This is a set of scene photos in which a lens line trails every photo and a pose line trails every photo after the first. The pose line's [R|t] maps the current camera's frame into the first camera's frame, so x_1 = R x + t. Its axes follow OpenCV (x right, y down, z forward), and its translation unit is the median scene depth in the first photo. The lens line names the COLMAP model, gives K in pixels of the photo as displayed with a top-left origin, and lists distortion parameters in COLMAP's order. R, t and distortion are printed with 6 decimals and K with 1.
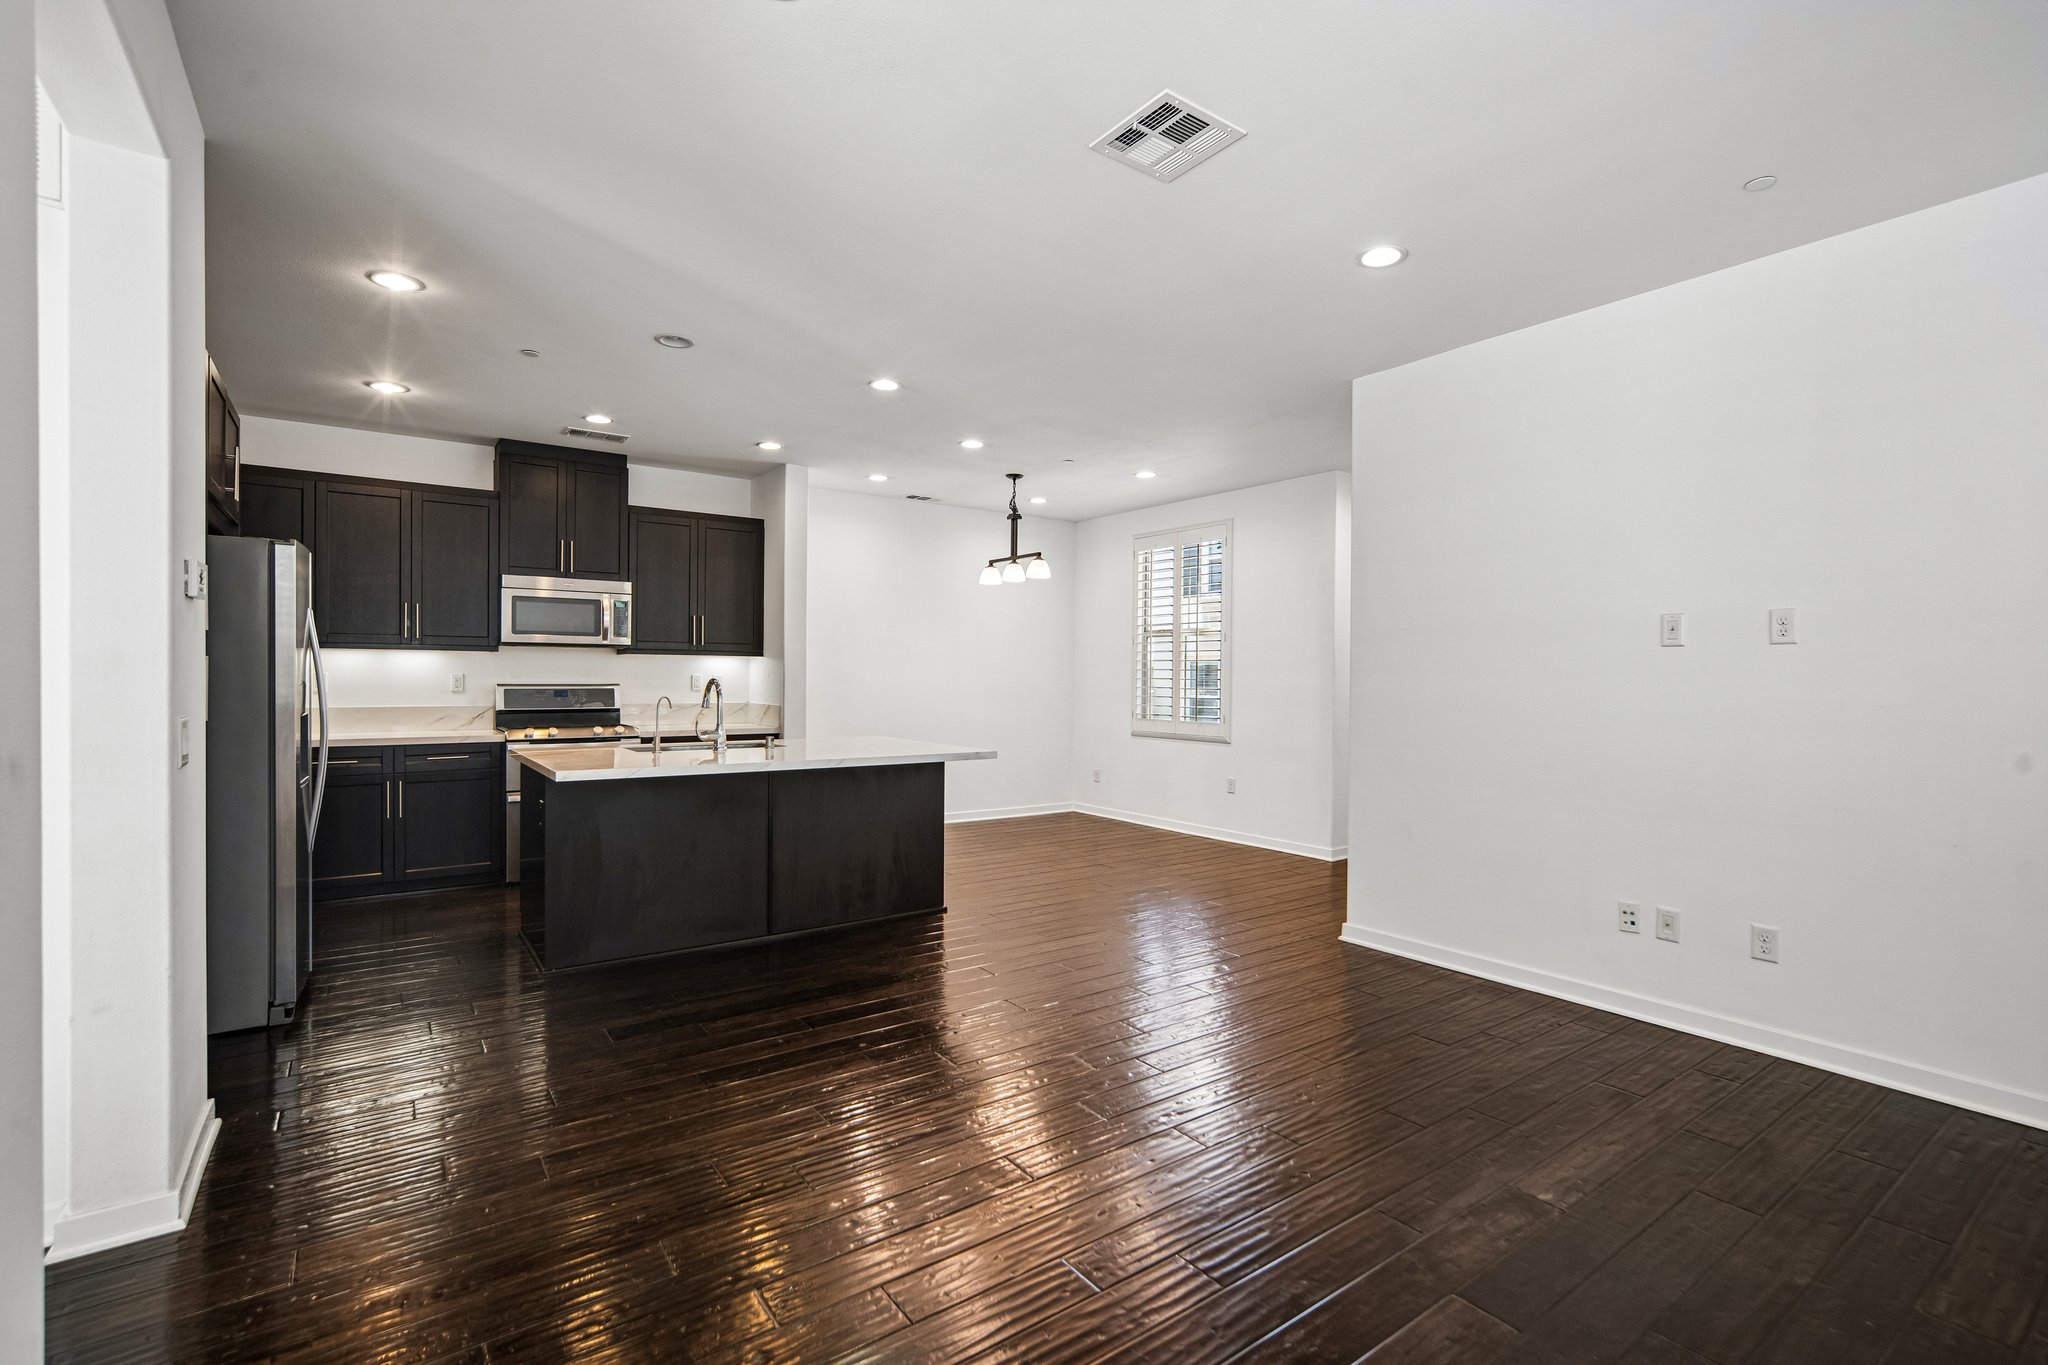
lens RADIAL K [[926.7, 0, 1012.3], [0, 926.7, 684.0], [0, 0, 1]] dist [-0.009244, 0.000371]
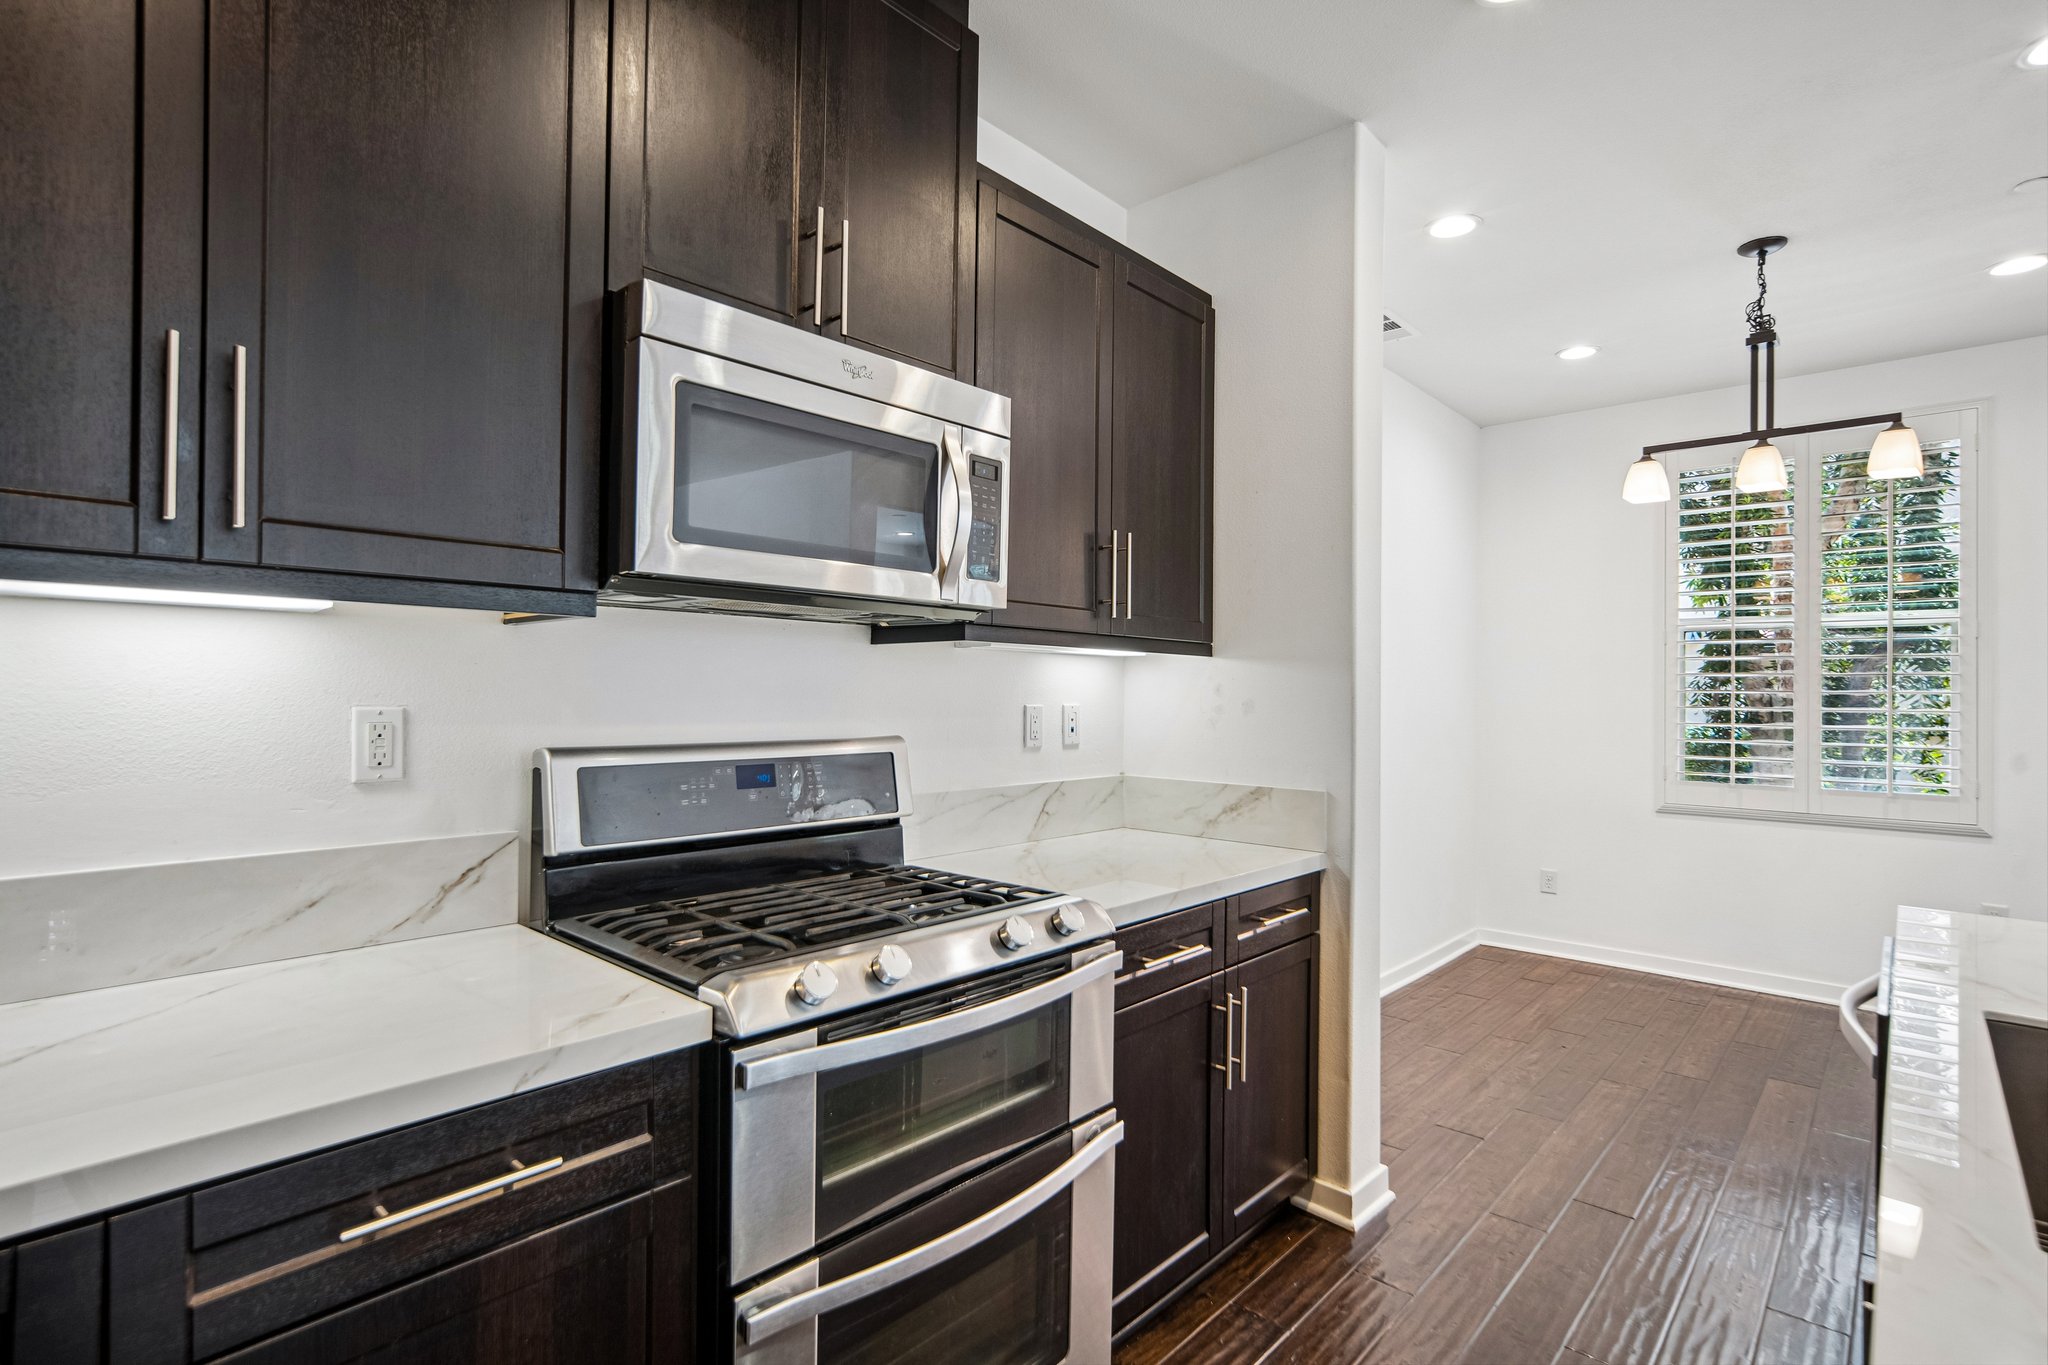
lens RADIAL K [[995.1, 0, 1024.0], [0, 995.1, 682.5], [0, 0, 1]] dist [-0.024646, 0.017254]
pose [[0.976984, 0.005299, 0.213249, -0.482580], [-0.001800, 0.999861, -0.016596, -0.013414], [-0.213307, 0.015830, 0.976857, 0.699136]]
